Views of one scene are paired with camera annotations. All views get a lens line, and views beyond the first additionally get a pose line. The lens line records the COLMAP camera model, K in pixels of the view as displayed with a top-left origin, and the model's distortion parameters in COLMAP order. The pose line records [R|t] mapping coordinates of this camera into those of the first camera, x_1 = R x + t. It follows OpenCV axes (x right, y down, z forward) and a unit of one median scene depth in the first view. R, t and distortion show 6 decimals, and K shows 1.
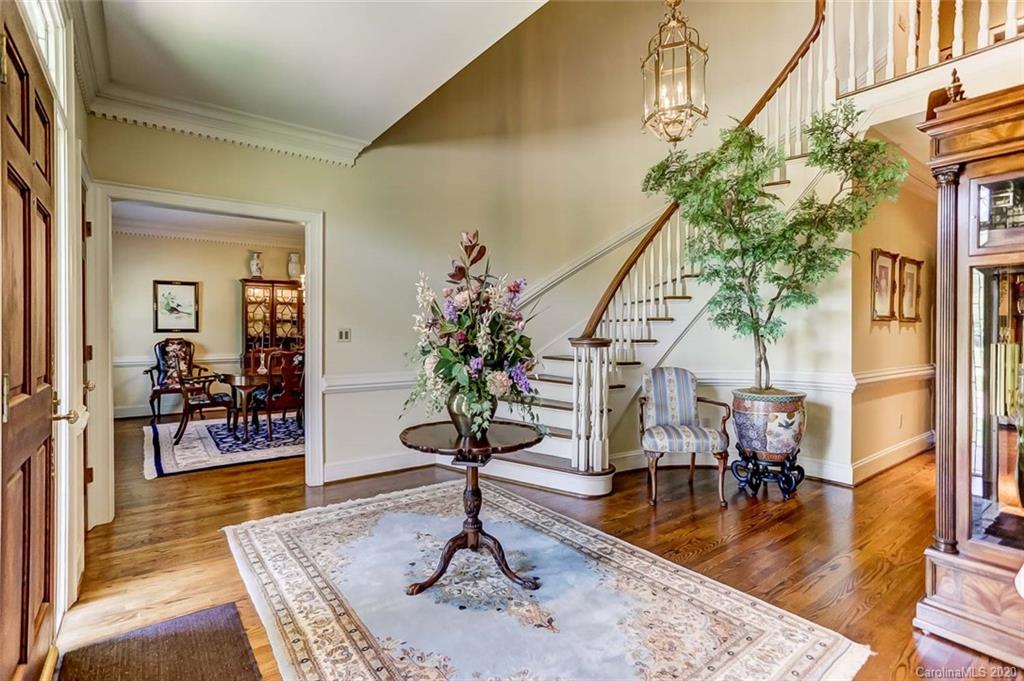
lens RADIAL K [[497.3, 0, 505.8], [0, 497.3, 337.1], [0, 0, 1]] dist [-0.013952, 0.001749]
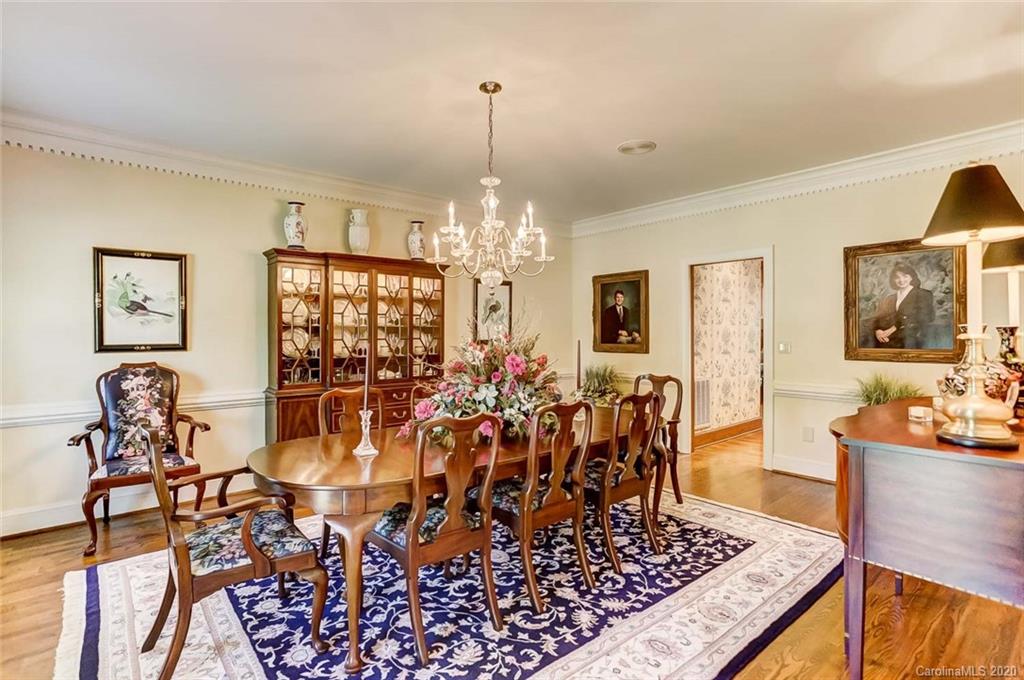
lens RADIAL K [[497.3, 0, 520.4], [0, 497.3, 336.7], [0, 0, 1]] dist [-0.013952, 0.001749]
pose [[0.997148, -0.006365, 0.075202, -0.317473], [0.006692, 0.999969, -0.004096, -0.020441], [-0.075173, 0.004588, 0.997160, 0.465519]]
